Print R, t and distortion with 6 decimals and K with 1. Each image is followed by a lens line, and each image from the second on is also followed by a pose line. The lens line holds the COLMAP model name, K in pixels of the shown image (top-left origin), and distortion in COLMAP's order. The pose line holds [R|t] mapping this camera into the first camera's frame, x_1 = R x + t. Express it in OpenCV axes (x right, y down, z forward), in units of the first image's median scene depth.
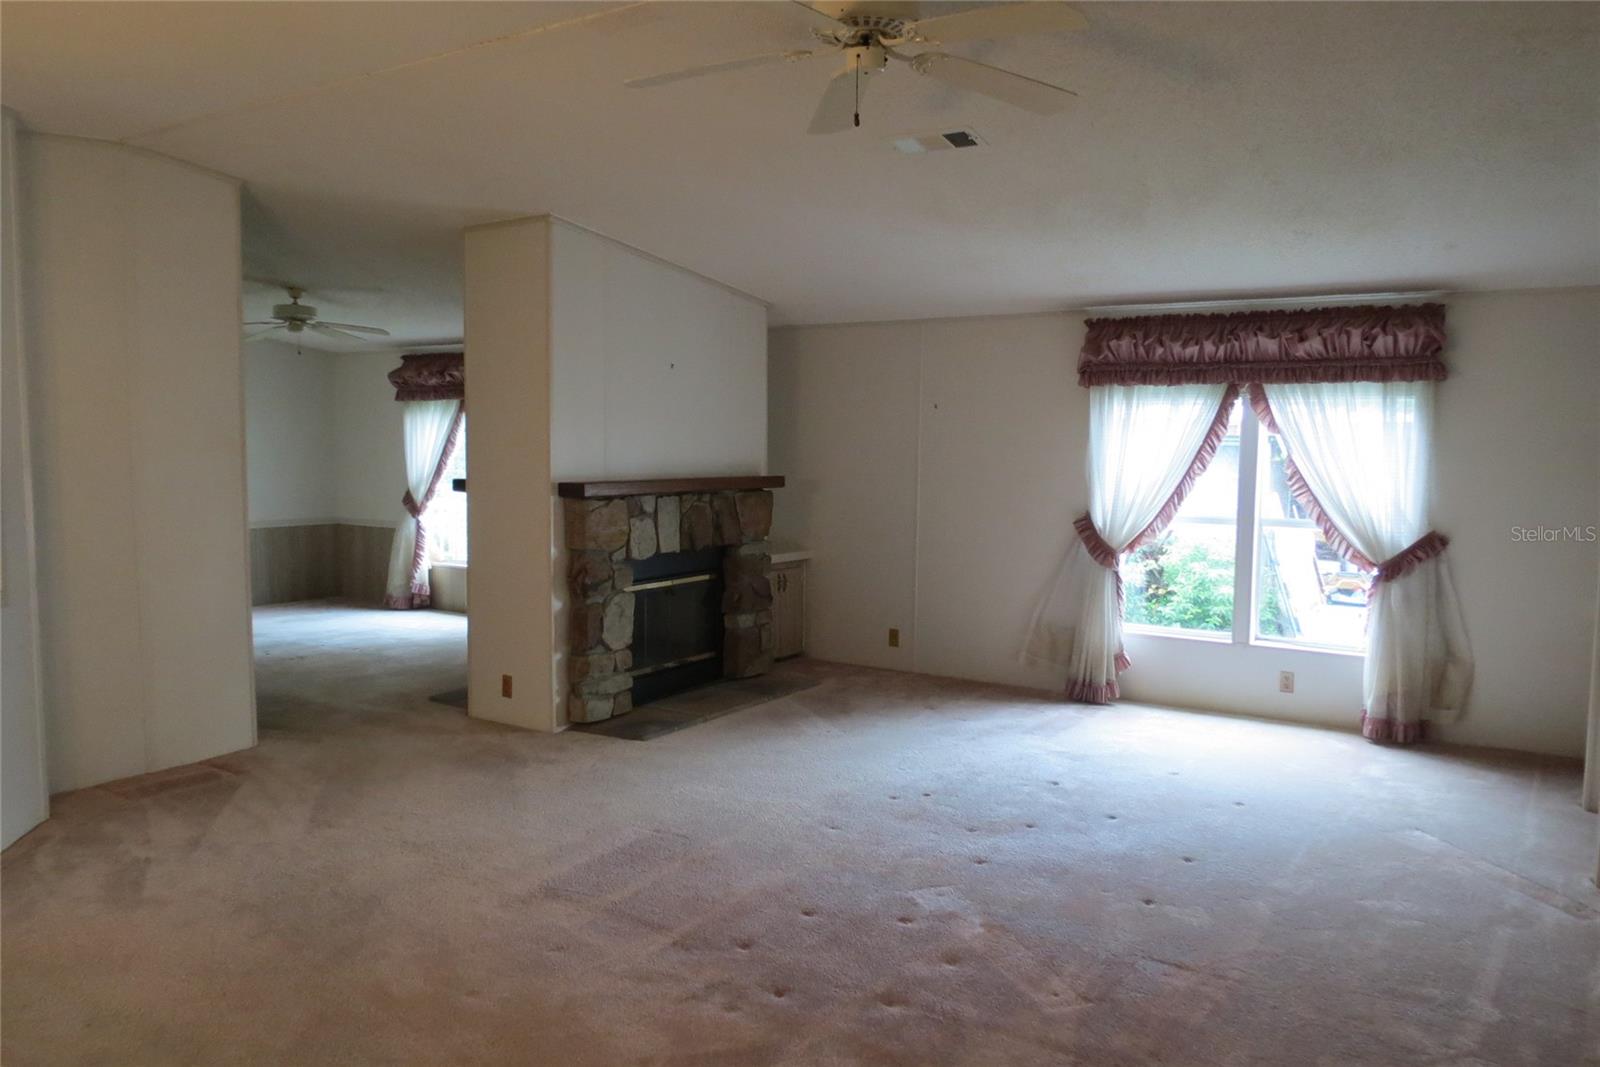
lens RADIAL K [[1137.8, 0, 806.6], [0, 1137.8, 524.4], [0, 0, 1]] dist [-0.029325, 0.006639]
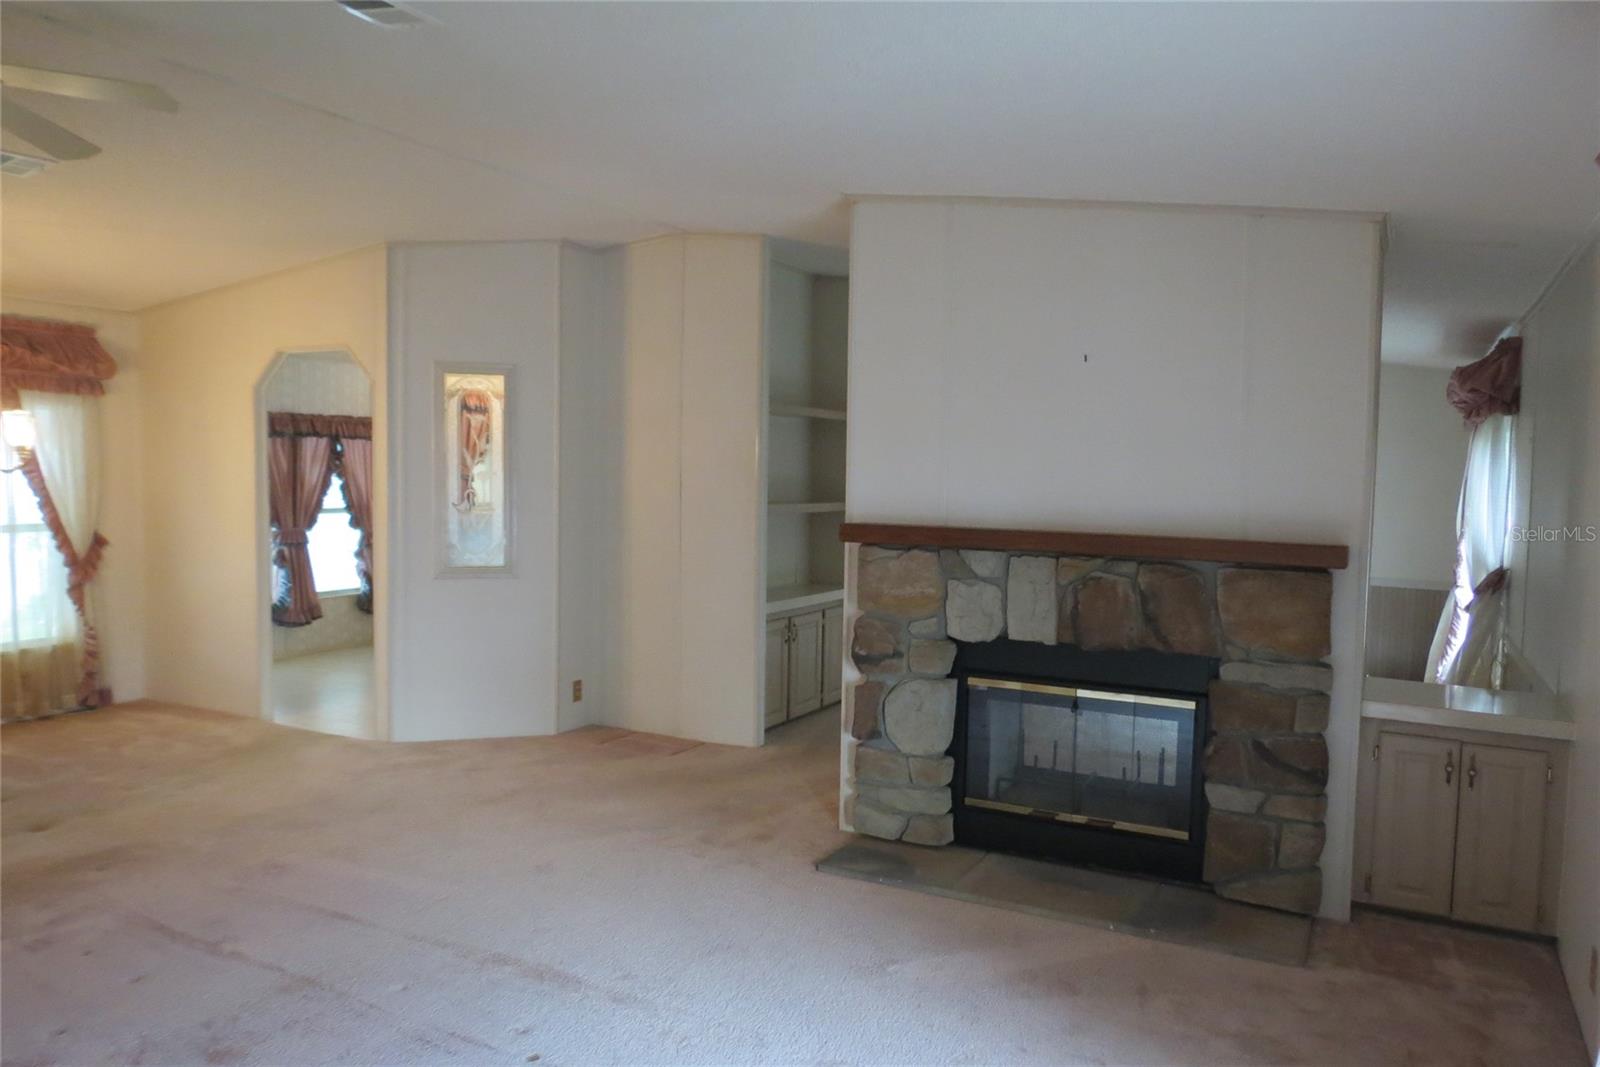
lens RADIAL K [[1137.8, 0, 806.6], [0, 1137.8, 524.4], [0, 0, 1]] dist [-0.029325, 0.006639]
pose [[0.087008, 0.043511, -0.995257, 0.539950], [-0.089768, 0.995324, 0.035666, -0.056766], [0.992155, 0.086239, 0.090507, 0.828229]]
